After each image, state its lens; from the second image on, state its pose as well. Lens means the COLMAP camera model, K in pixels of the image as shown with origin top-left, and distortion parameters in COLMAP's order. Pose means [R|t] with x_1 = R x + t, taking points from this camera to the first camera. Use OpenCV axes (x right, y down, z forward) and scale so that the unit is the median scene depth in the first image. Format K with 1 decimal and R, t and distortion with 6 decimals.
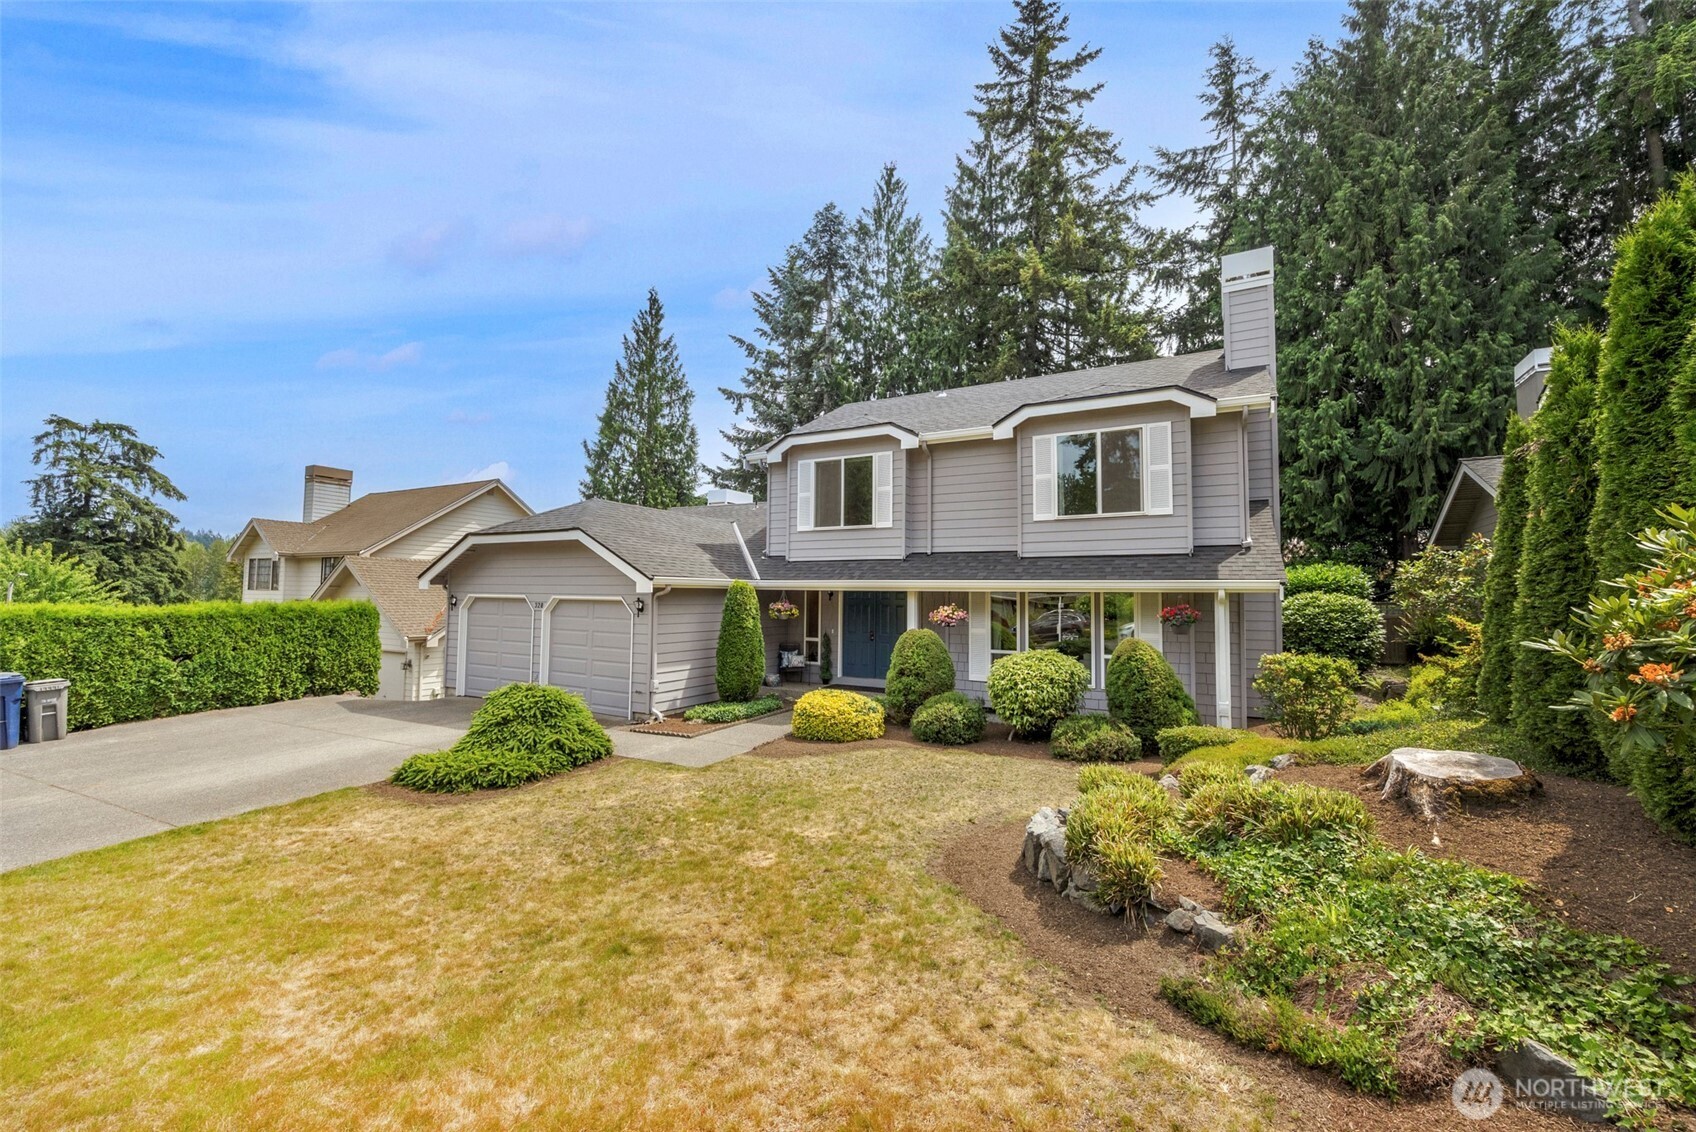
lens RADIAL K [[702.5, 0, 848.0], [0, 702.5, 566.0], [0, 0, 1]] dist [0.001468, 0.000218]
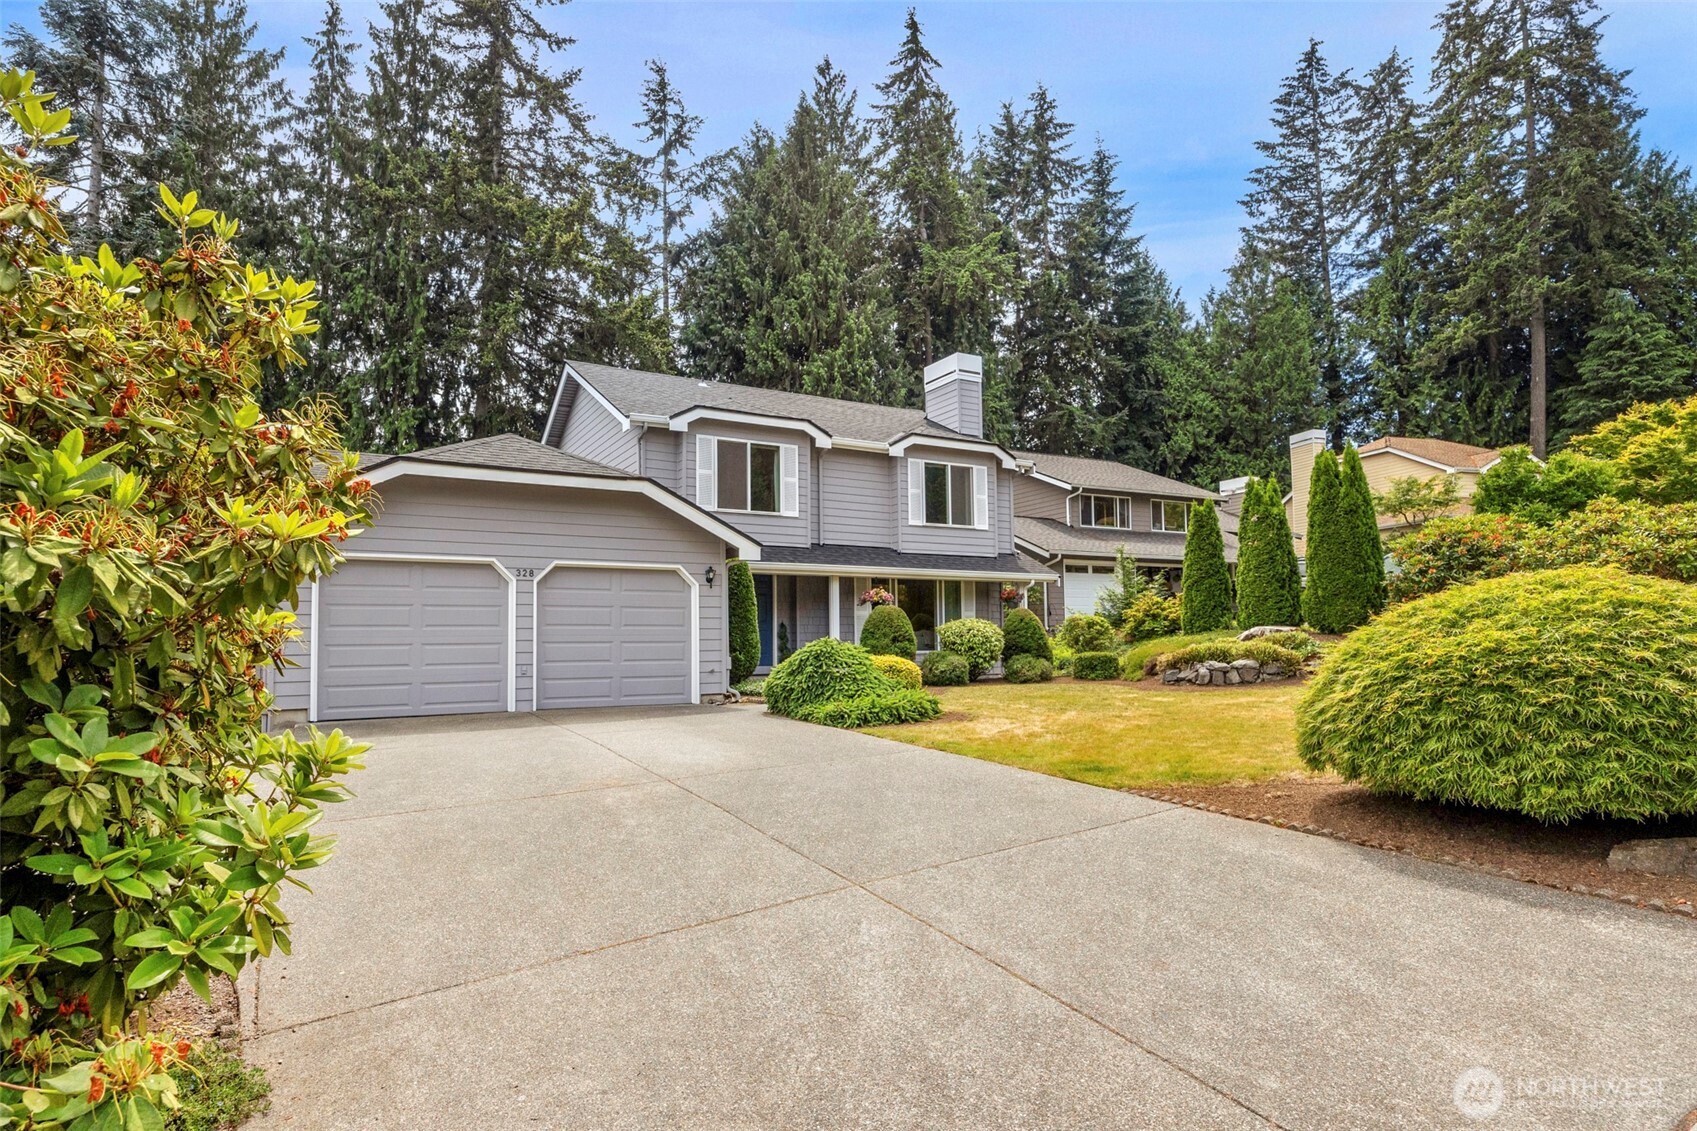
lens RADIAL K [[909.4, 0, 866.1], [0, 909.4, 572.1], [0, 0, 1]] dist [-0.002428, -0.000735]
pose [[0.507666, 0.049455, 0.860134, -1.110673], [-0.031095, 0.998752, -0.039073, 0.083249], [-0.860993, -0.006910, 0.508570, 0.209223]]
